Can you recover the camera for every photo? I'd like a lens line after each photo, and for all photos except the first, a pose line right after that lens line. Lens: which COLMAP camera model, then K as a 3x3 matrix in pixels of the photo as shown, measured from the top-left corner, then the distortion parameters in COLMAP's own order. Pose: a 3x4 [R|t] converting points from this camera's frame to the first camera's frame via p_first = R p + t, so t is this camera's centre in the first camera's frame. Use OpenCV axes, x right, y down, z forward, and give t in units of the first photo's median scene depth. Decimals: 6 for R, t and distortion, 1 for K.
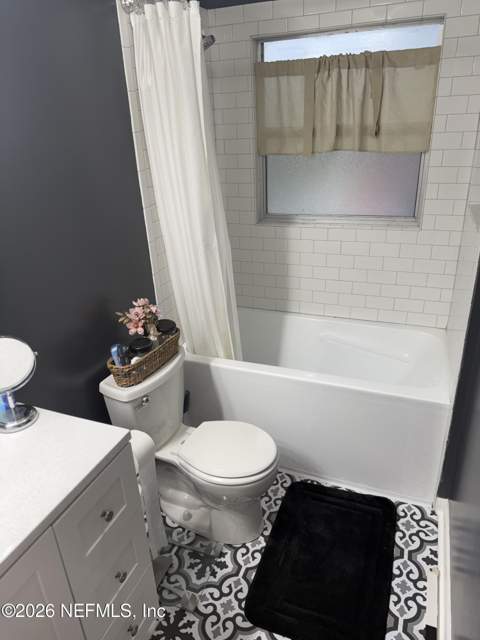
lens RADIAL K [[462.6, 0, 240.0], [0, 462.6, 320.0], [0, 0, 1]] dist [0.130264, -0.148281]
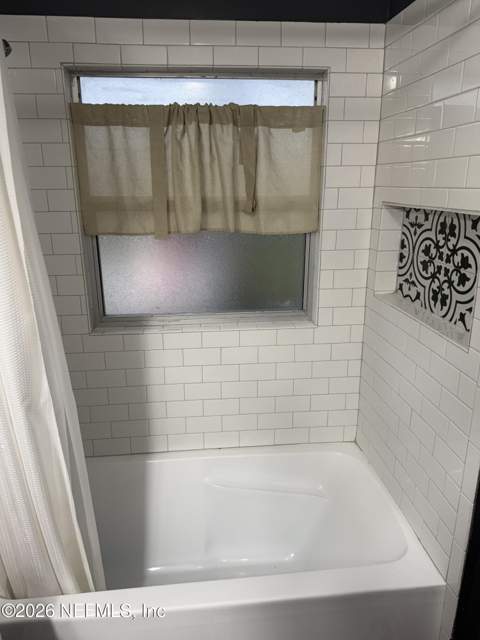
lens RADIAL K [[462.6, 0, 240.0], [0, 462.6, 320.0], [0, 0, 1]] dist [0.130264, -0.148281]
pose [[0.898119, -0.093888, 0.429614, -0.069166], [0.150411, 0.983606, -0.099479, -0.147004], [-0.413231, 0.153962, 0.897517, 0.362405]]
